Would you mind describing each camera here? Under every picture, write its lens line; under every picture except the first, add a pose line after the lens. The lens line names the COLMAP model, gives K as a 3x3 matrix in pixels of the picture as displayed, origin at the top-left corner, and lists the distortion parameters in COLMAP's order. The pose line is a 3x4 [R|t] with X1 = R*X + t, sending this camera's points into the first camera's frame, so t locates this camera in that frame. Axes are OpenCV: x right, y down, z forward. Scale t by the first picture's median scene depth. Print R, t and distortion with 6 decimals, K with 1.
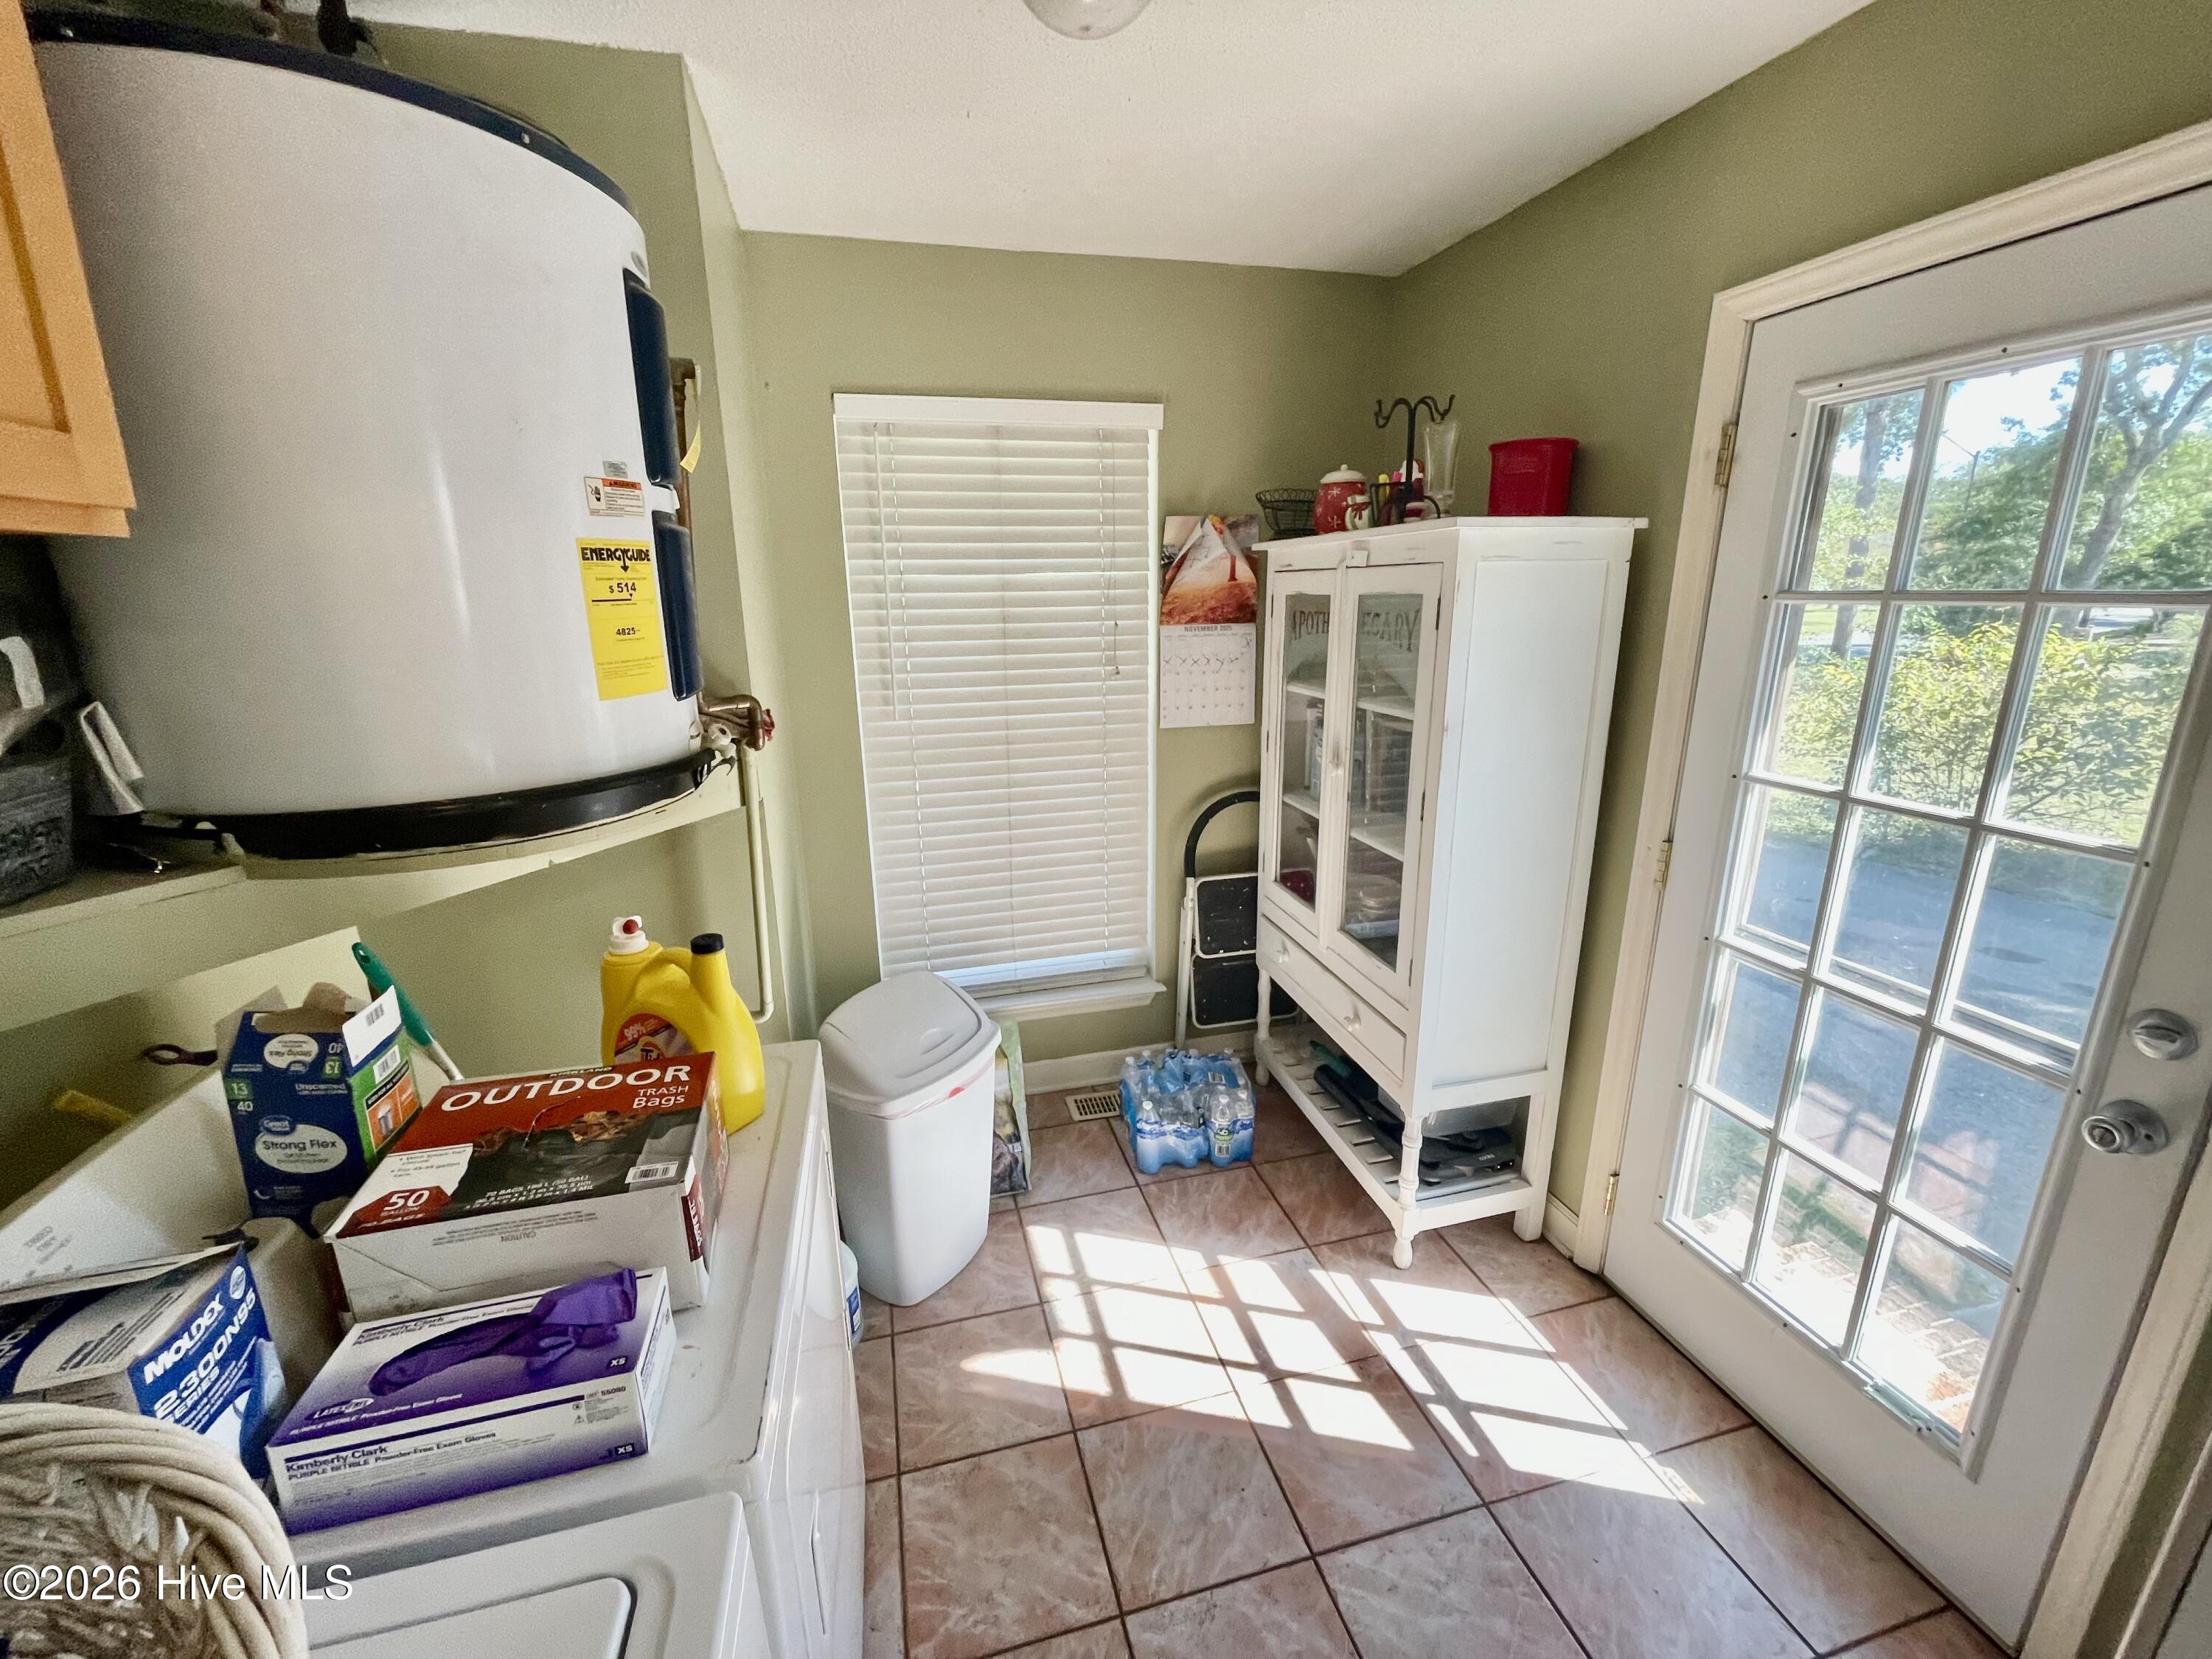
lens RADIAL K [[891.9, 0, 1101.3], [0, 891.9, 826.4], [0, 0, 1]] dist [0.000481, -0.002906]
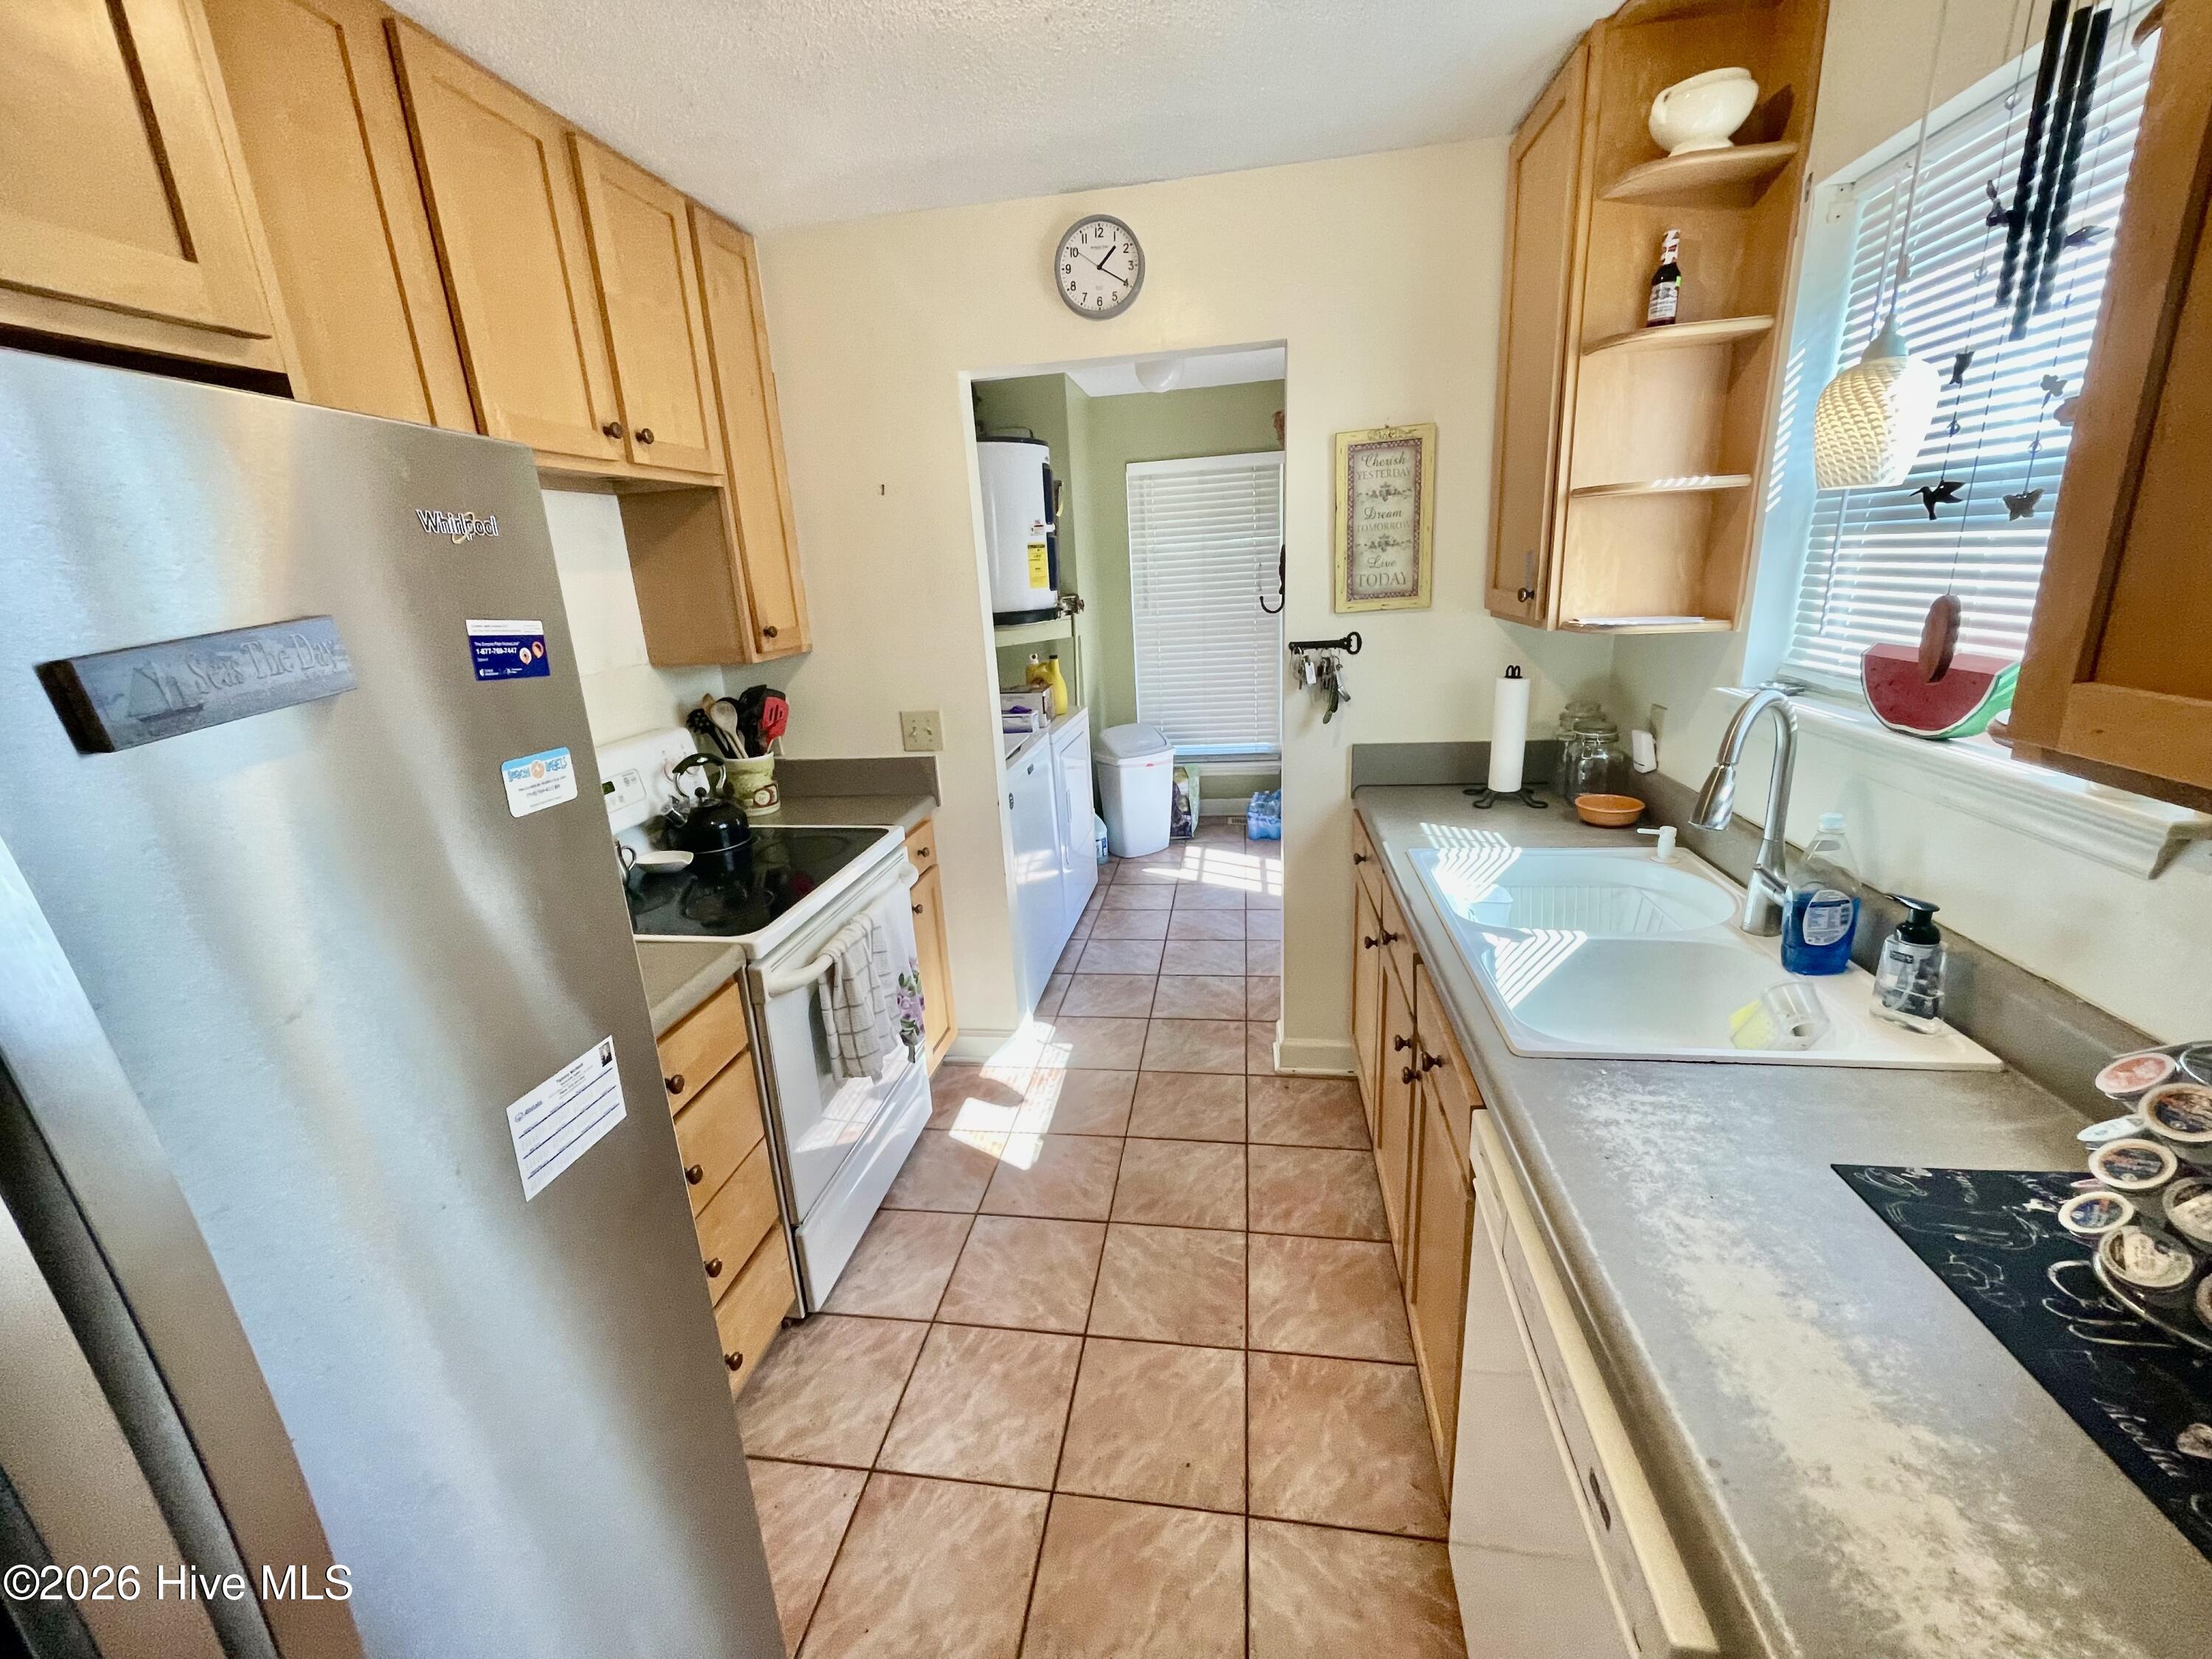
lens RADIAL K [[891.9, 0, 1101.3], [0, 891.9, 826.4], [0, 0, 1]] dist [0.000481, -0.002906]
pose [[0.916854, 0.076237, -0.391875, 0.725438], [-0.059713, 0.996743, 0.054203, 0.371857], [0.394731, -0.026296, 0.918420, -1.359626]]
